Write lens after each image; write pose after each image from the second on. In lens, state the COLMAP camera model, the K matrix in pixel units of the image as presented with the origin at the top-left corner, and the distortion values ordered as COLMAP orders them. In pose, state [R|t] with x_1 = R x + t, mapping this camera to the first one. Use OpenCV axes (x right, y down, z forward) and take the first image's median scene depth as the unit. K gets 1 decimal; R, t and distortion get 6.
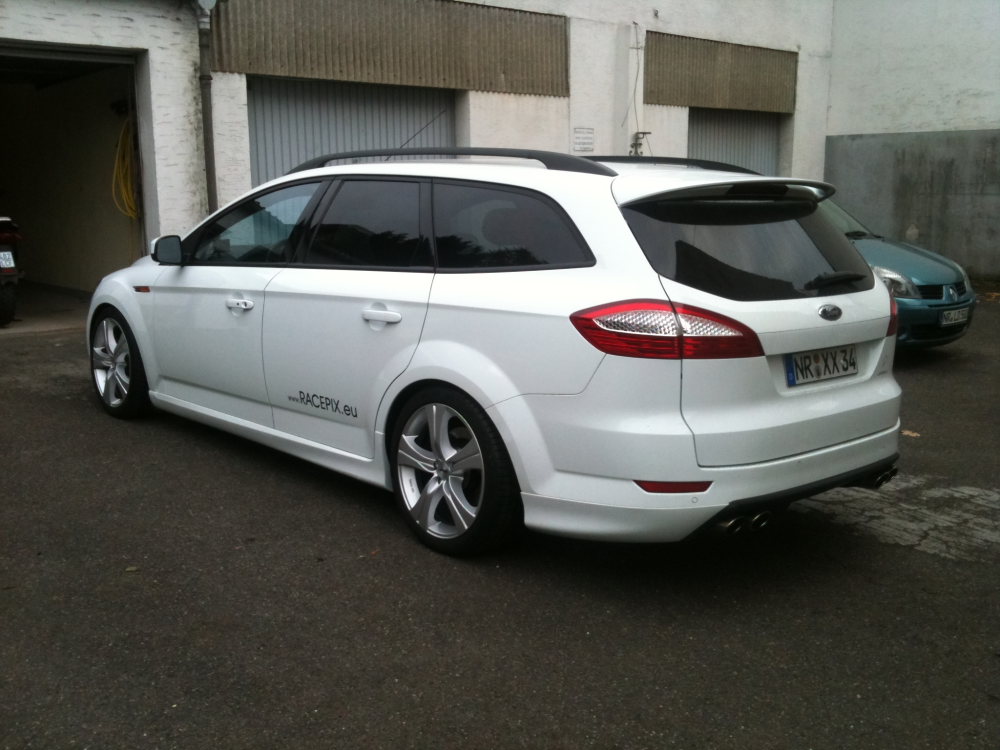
lens RADIAL K [[1058.6, 0, 509.5], [0, 1058.6, 377.3], [0, 0, 1]] dist [0.106921, -0.298191]
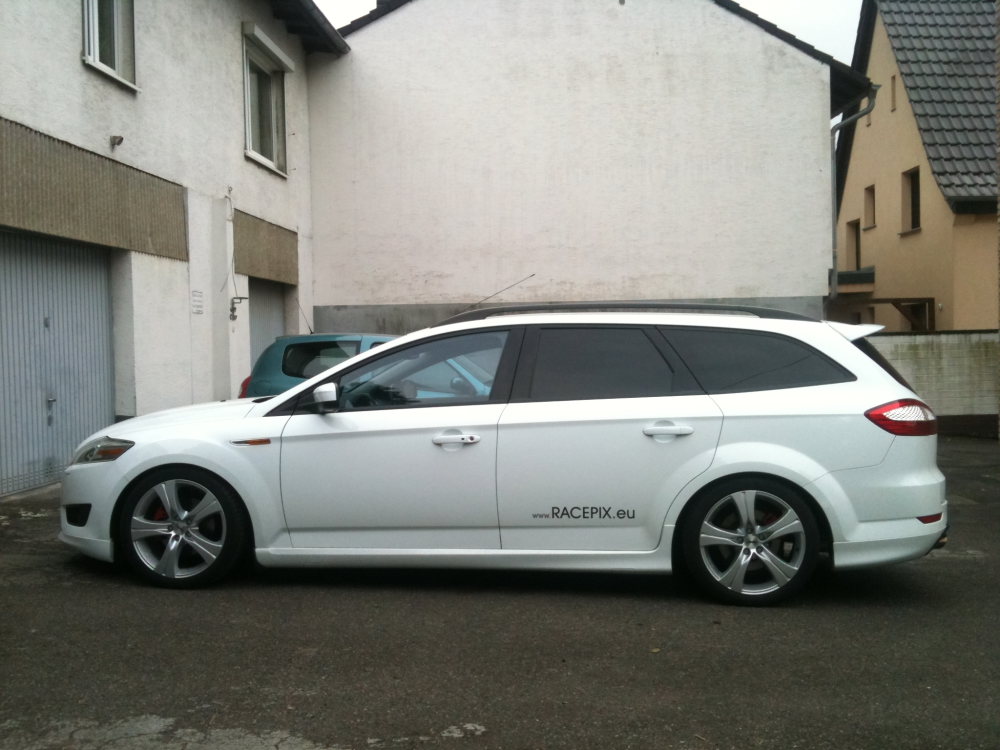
lens RADIAL K [[1058.6, 0, 509.5], [0, 1058.6, 377.3], [0, 0, 1]] dist [0.106921, -0.298191]
pose [[0.750900, -0.023638, 0.659993, -0.392961], [0.128183, 0.985571, -0.110540, -0.001878], [-0.647857, 0.167604, 0.743095, 0.061346]]
